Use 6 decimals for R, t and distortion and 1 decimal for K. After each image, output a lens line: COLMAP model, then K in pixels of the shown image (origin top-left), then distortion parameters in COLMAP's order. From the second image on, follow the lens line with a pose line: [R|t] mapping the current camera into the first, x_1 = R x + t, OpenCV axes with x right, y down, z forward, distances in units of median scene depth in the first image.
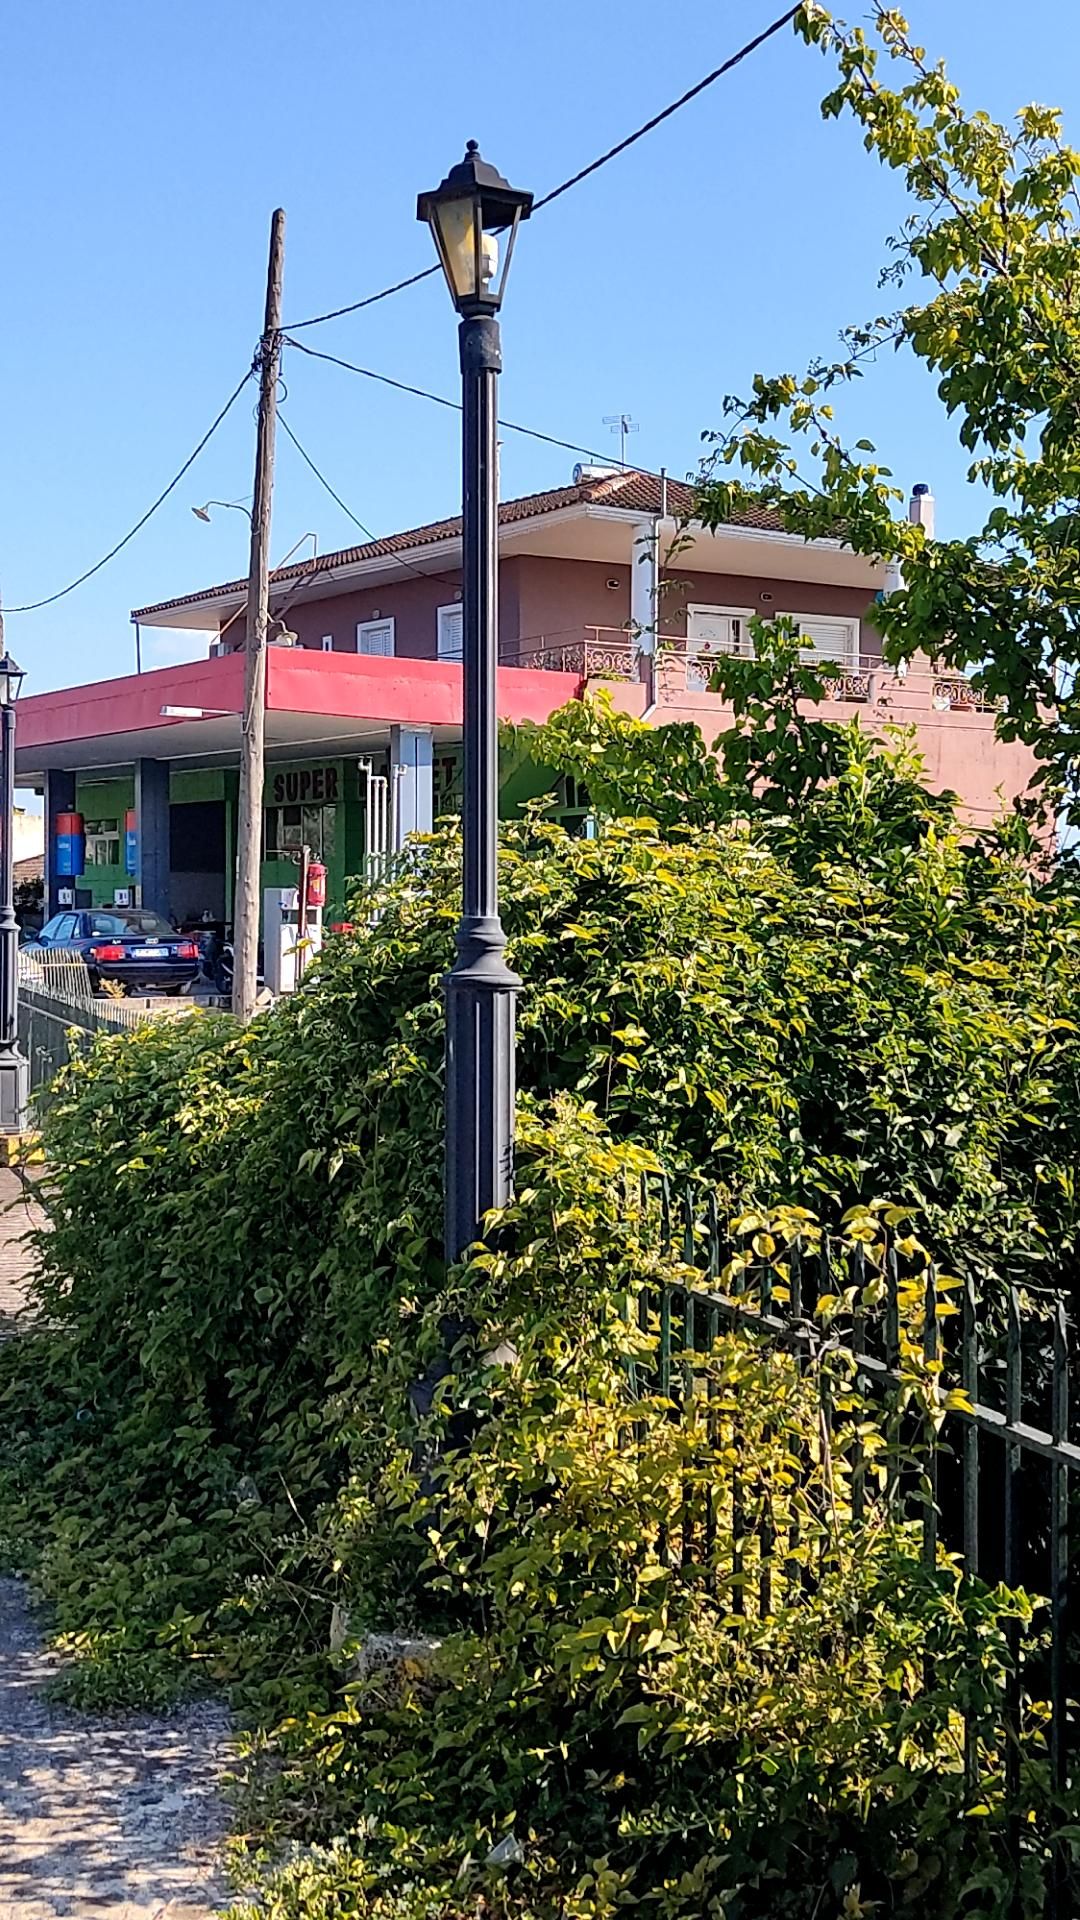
lens RADIAL K [[2310.9, 0, 604.6], [0, 2310.9, 971.6], [0, 0, 1]] dist [0.080028, 0.000000]
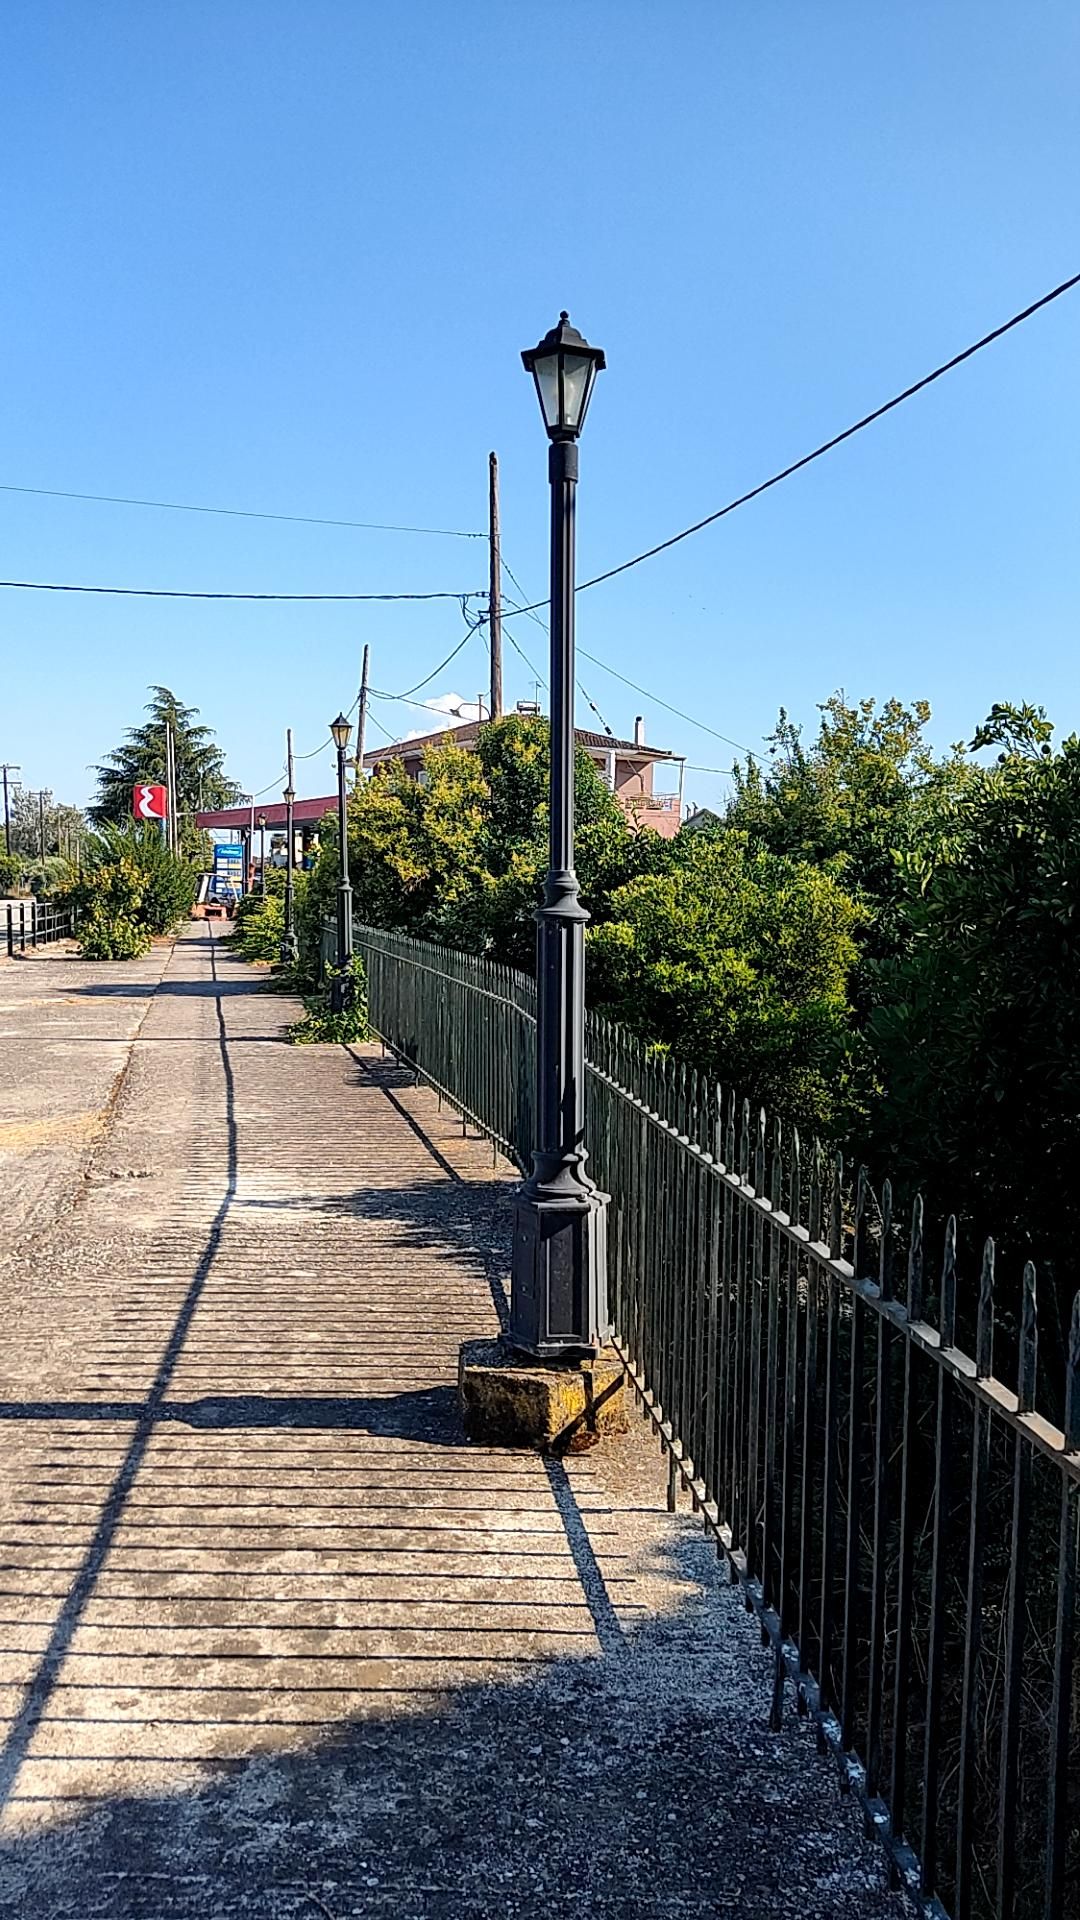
lens RADIAL K [[1464.6, 0, 566.9], [0, 1464.6, 976.8], [0, 0, 1]] dist [0.082038, -0.102270]
pose [[0.995281, 0.015271, -0.095826, 0.295891], [-0.011953, 0.999312, 0.035100, 0.025783], [0.096296, -0.033788, 0.994779, -0.840958]]
